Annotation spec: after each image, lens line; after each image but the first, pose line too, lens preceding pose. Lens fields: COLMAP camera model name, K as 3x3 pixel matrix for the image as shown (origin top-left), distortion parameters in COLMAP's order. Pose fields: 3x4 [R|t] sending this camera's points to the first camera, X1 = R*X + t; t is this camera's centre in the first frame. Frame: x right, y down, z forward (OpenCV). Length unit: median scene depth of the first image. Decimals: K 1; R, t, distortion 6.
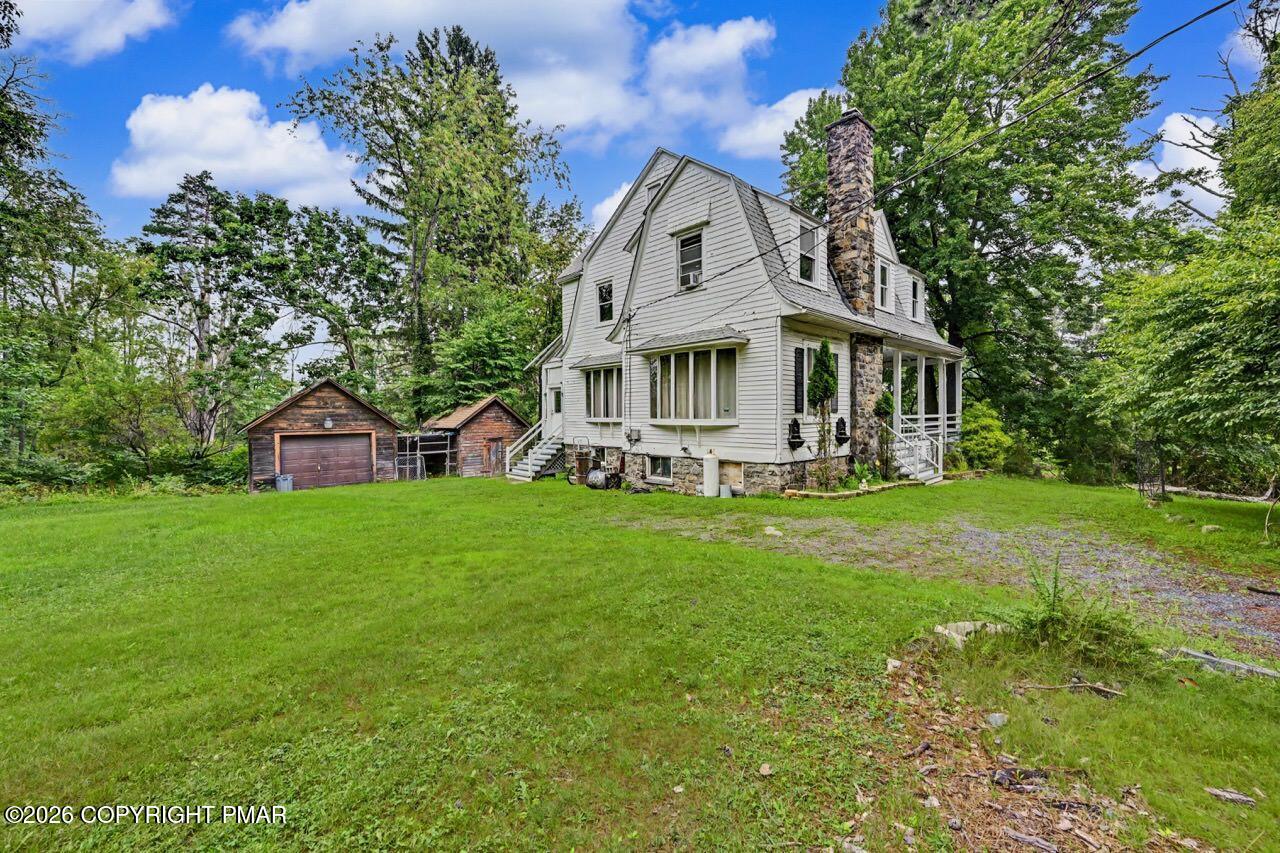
lens RADIAL K [[504.8, 0, 639.8], [0, 504.8, 420.1], [0, 0, 1]] dist [-0.002037, -0.000430]
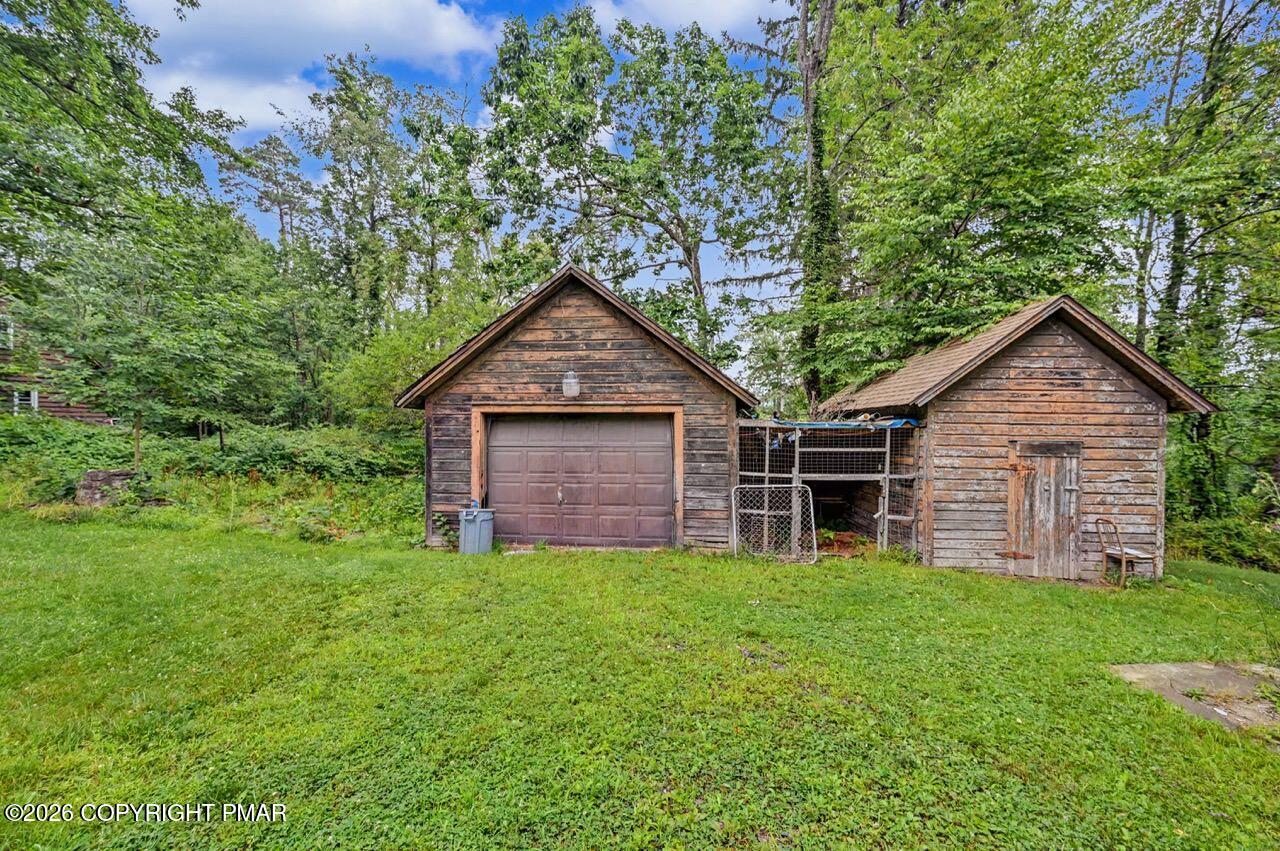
lens RADIAL K [[504.8, 0, 643.5], [0, 504.8, 420.1], [0, 0, 1]] dist [-0.002037, -0.000430]
pose [[0.710644, 0.010057, -0.703480, -0.321948], [-0.020152, 0.999779, -0.006064, 0.037110], [0.703263, 0.018486, 0.710689, 0.808556]]
